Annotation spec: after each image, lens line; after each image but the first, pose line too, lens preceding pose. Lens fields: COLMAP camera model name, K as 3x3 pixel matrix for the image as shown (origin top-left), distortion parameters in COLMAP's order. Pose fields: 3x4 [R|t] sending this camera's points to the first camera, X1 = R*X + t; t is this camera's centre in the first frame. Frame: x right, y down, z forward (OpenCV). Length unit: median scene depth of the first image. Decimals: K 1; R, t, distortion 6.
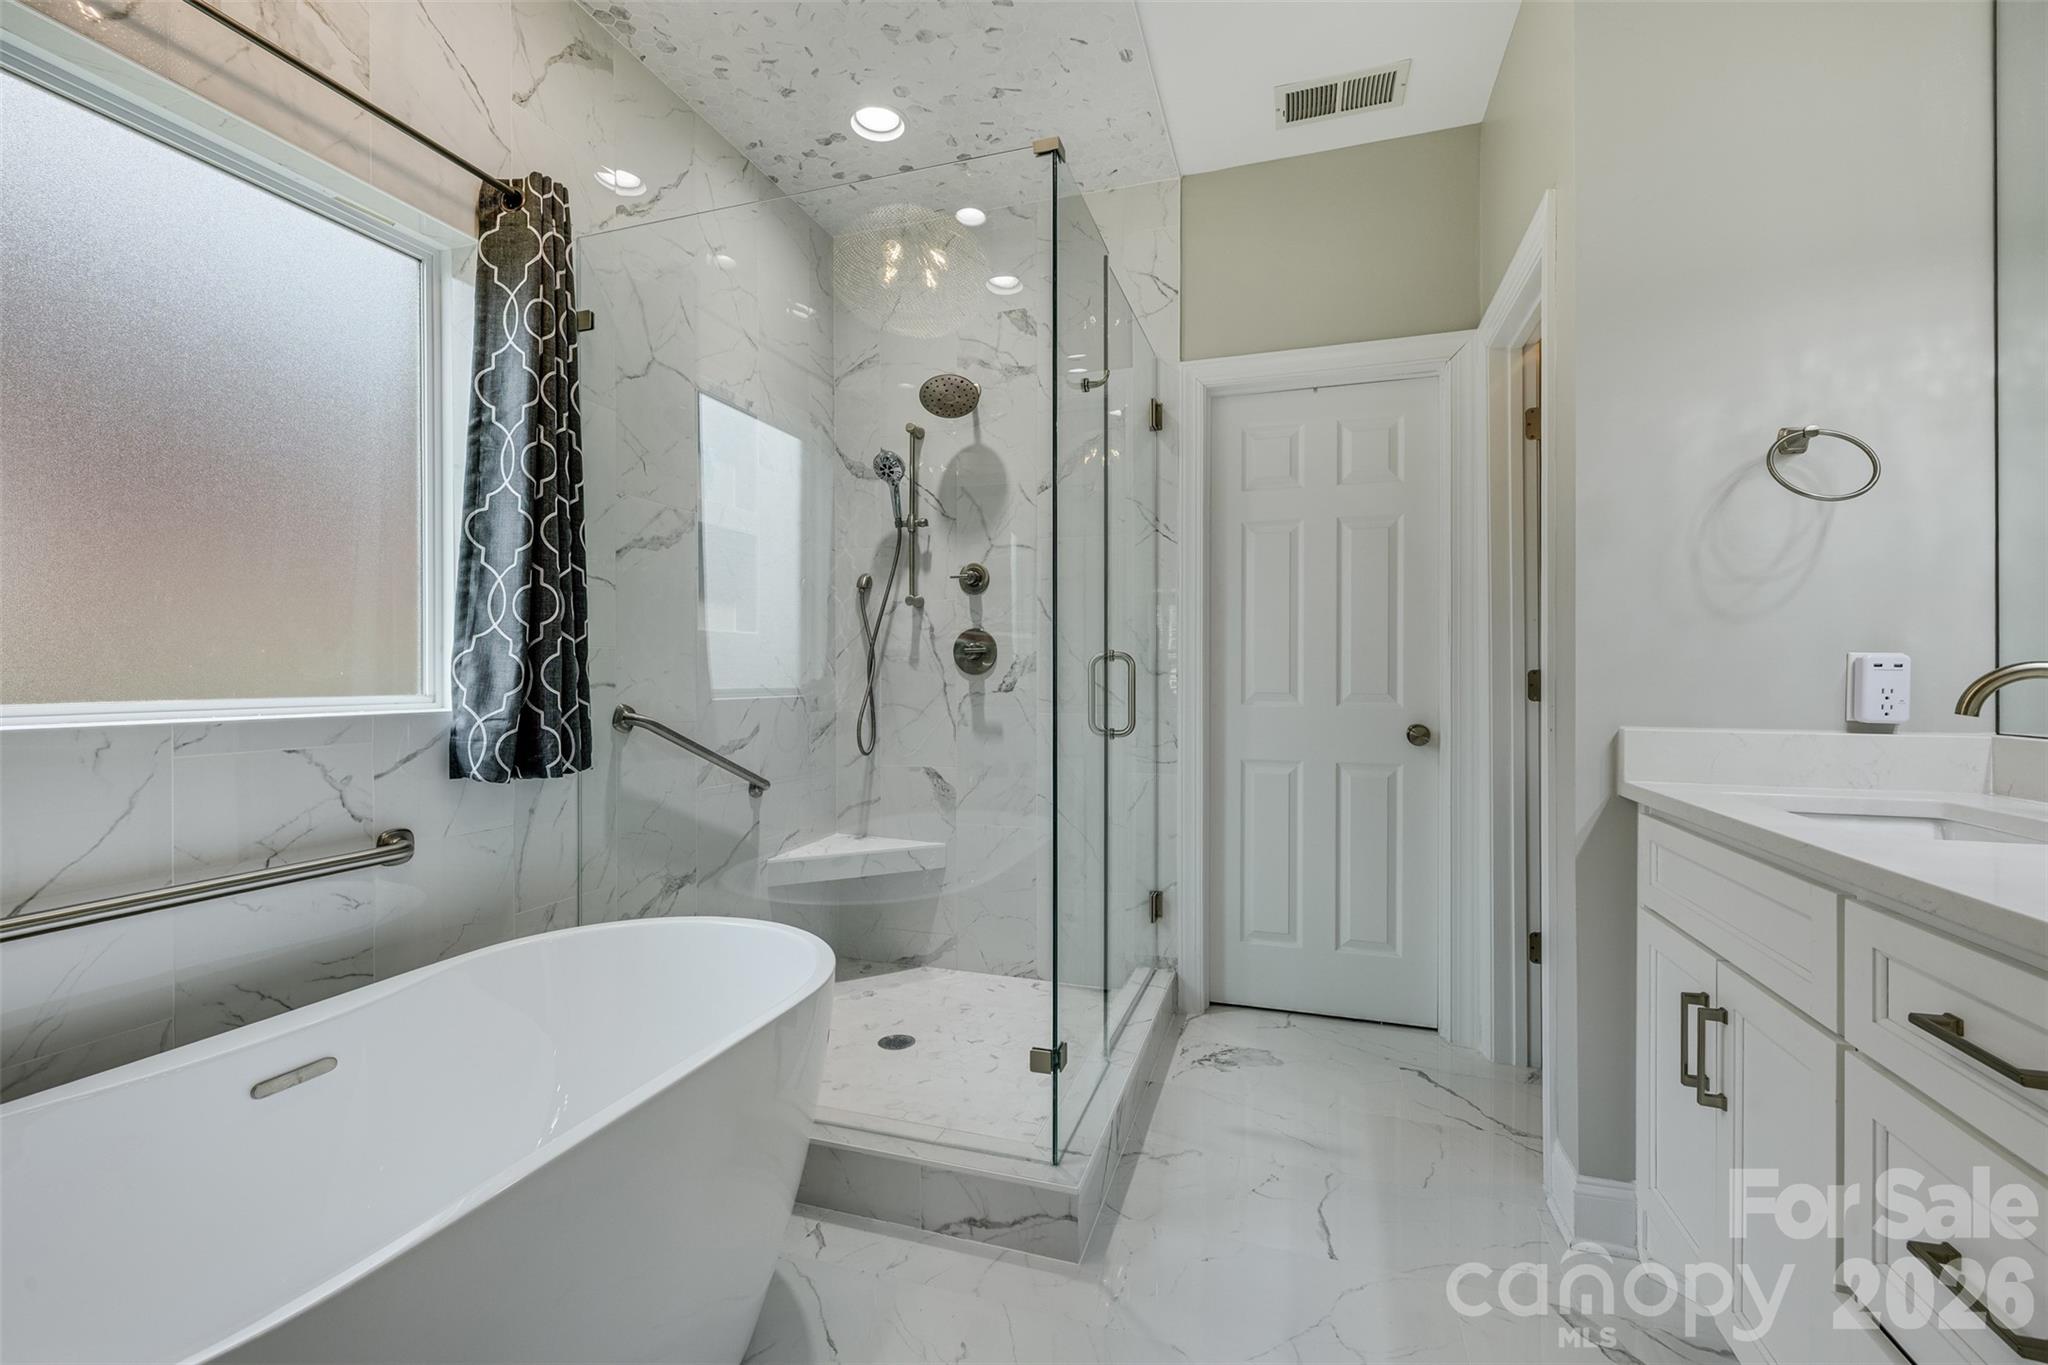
lens RADIAL K [[870.1, 0, 1022.9], [0, 870.1, 679.6], [0, 0, 1]] dist [-0.000350, -0.001057]
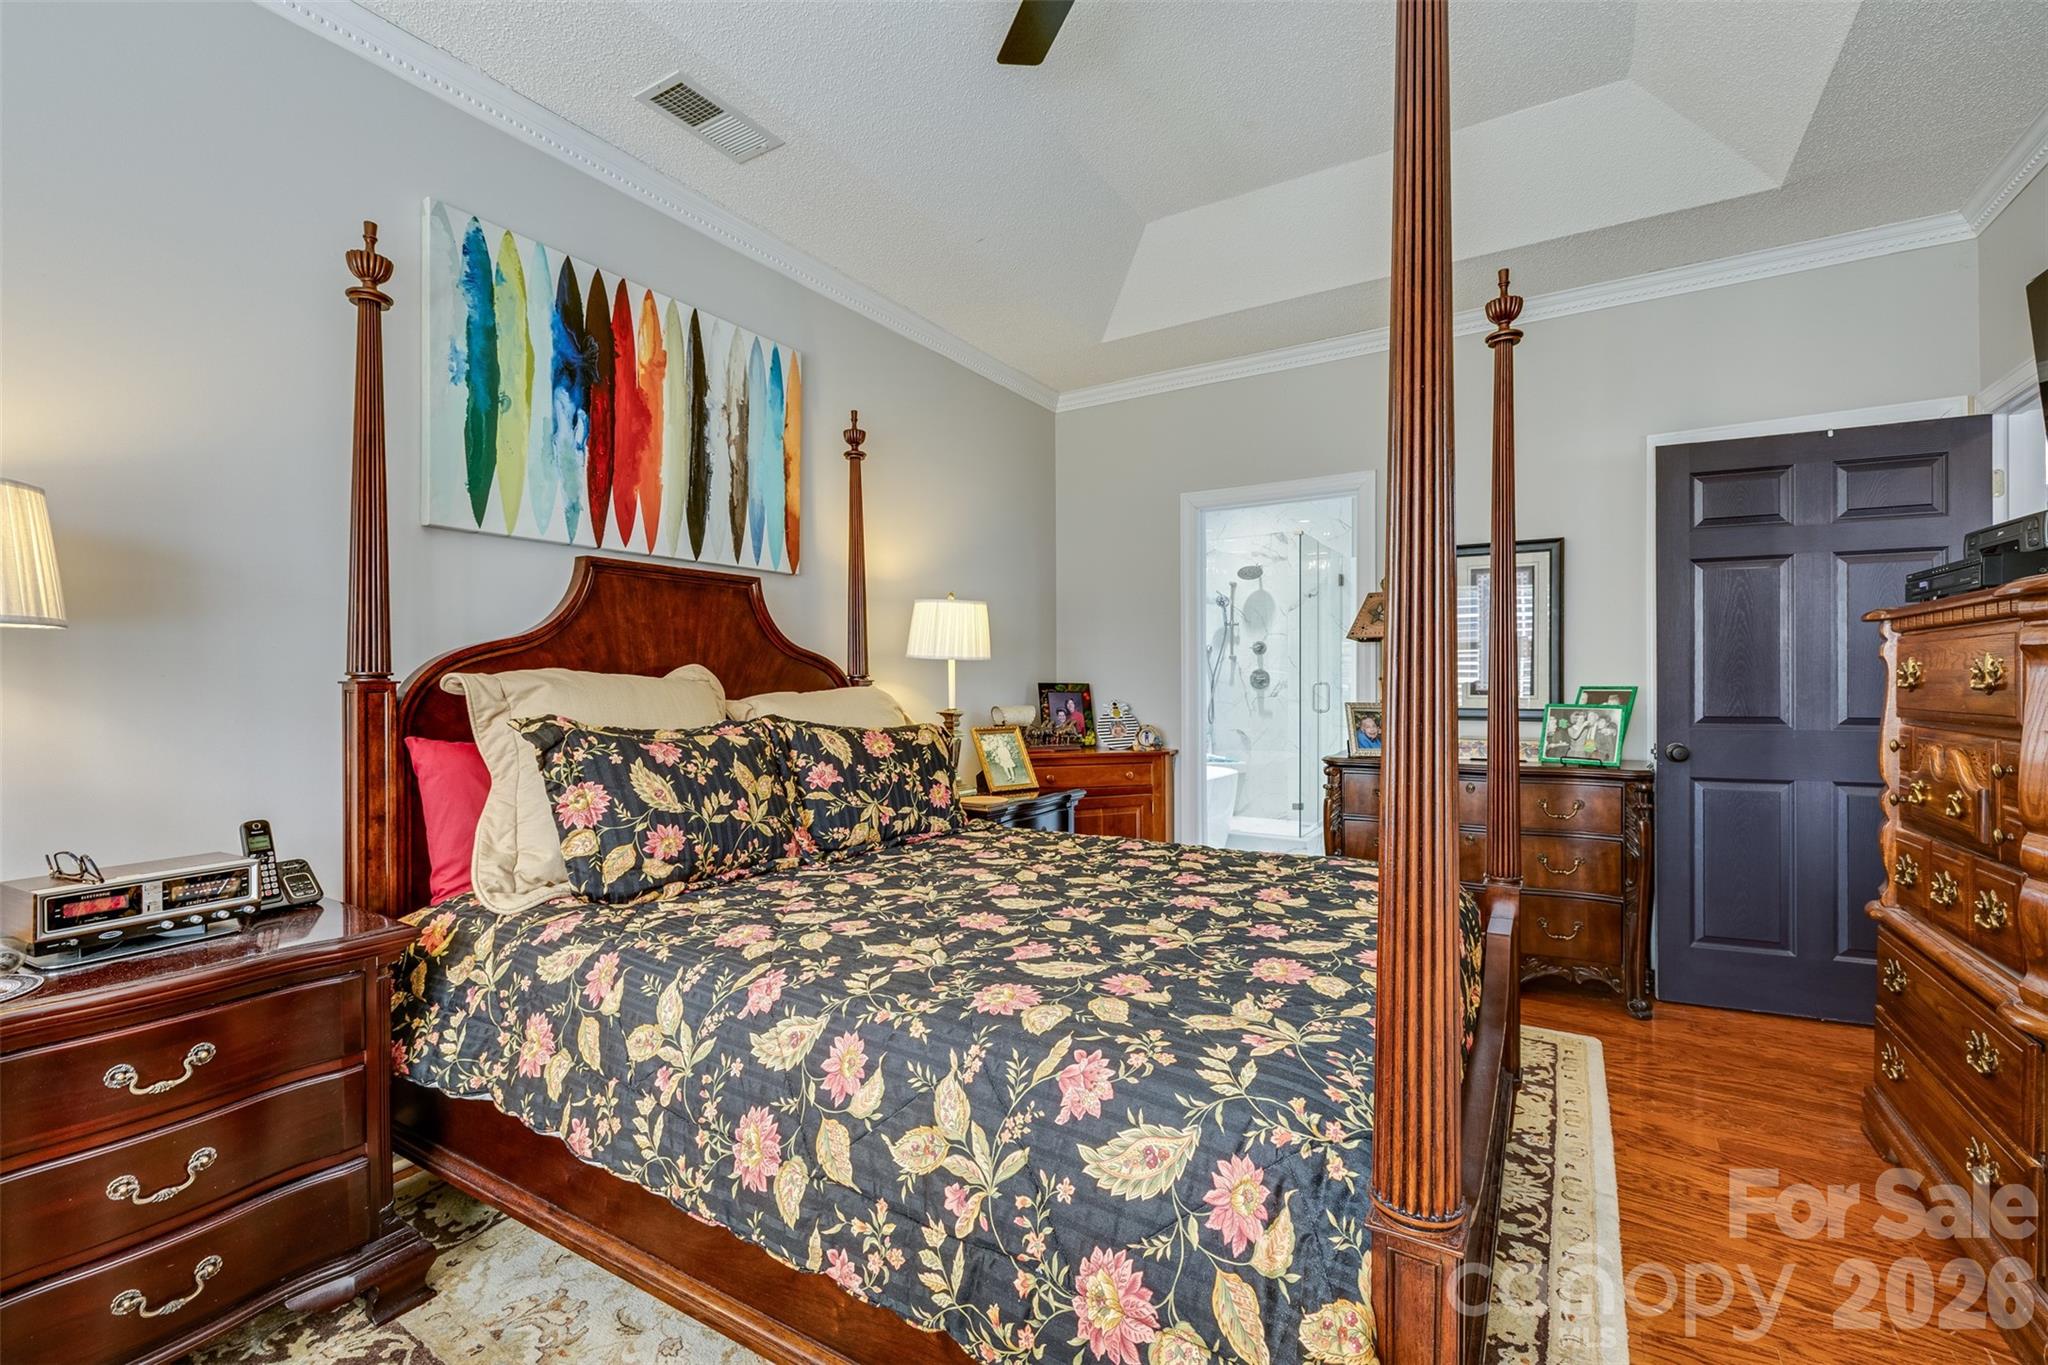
lens RADIAL K [[870.1, 0, 1032.1], [0, 870.1, 693.5], [0, 0, 1]] dist [-0.000350, -0.001057]
pose [[0.973082, 0.000388, -0.230460, -0.111019], [-0.000796, 0.999998, -0.001680, 0.010018], [0.230459, 0.001818, 0.973080, -1.398340]]
